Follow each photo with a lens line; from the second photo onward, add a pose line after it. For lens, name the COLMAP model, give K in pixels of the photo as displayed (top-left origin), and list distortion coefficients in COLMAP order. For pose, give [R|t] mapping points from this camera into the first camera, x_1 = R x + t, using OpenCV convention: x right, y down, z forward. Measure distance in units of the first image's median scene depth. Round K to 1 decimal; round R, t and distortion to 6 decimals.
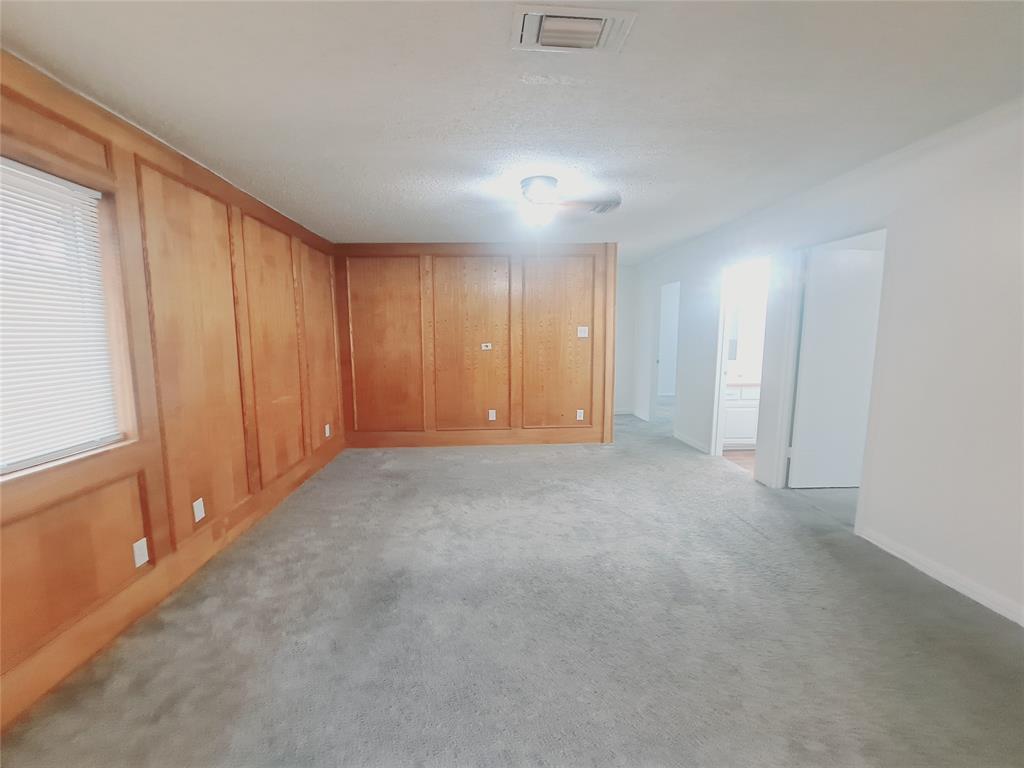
lens RADIAL K [[407.2, 0, 502.2], [0, 407.2, 378.1], [0, 0, 1]] dist [-0.019368, -0.000535]
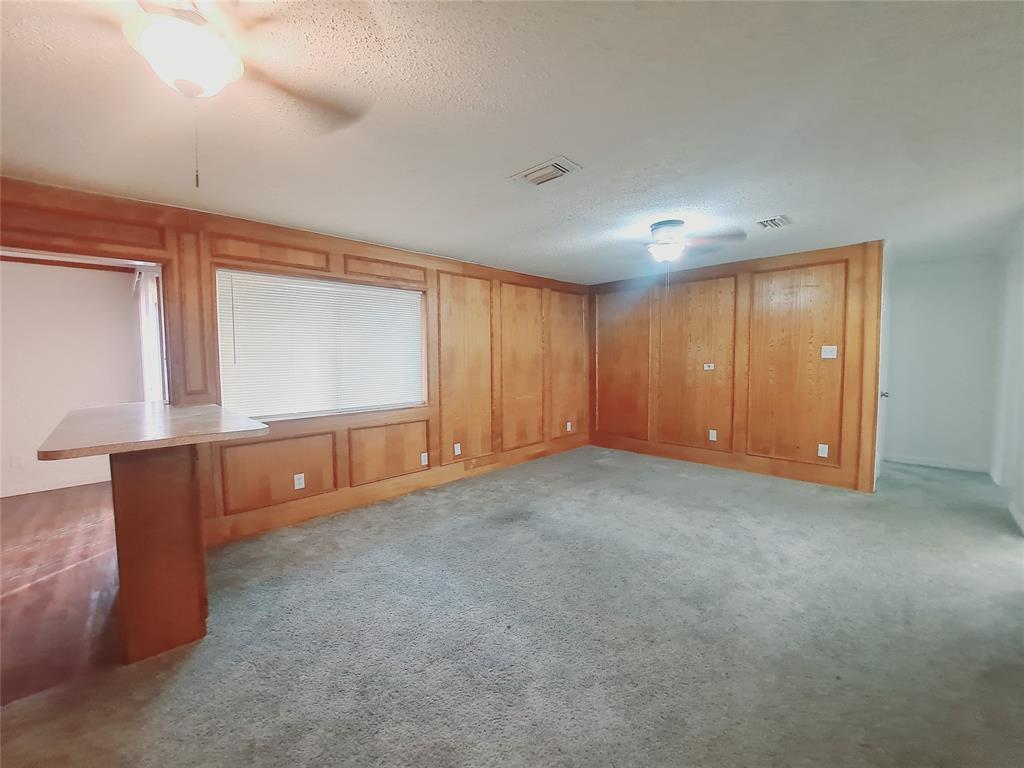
lens RADIAL K [[407.2, 0, 502.2], [0, 407.2, 378.1], [0, 0, 1]] dist [-0.019368, -0.000535]
pose [[0.661296, 0.043449, -0.748865, 0.641244], [-0.078139, 0.996880, -0.011163, 0.004487], [0.746044, 0.065898, 0.662628, -0.090659]]
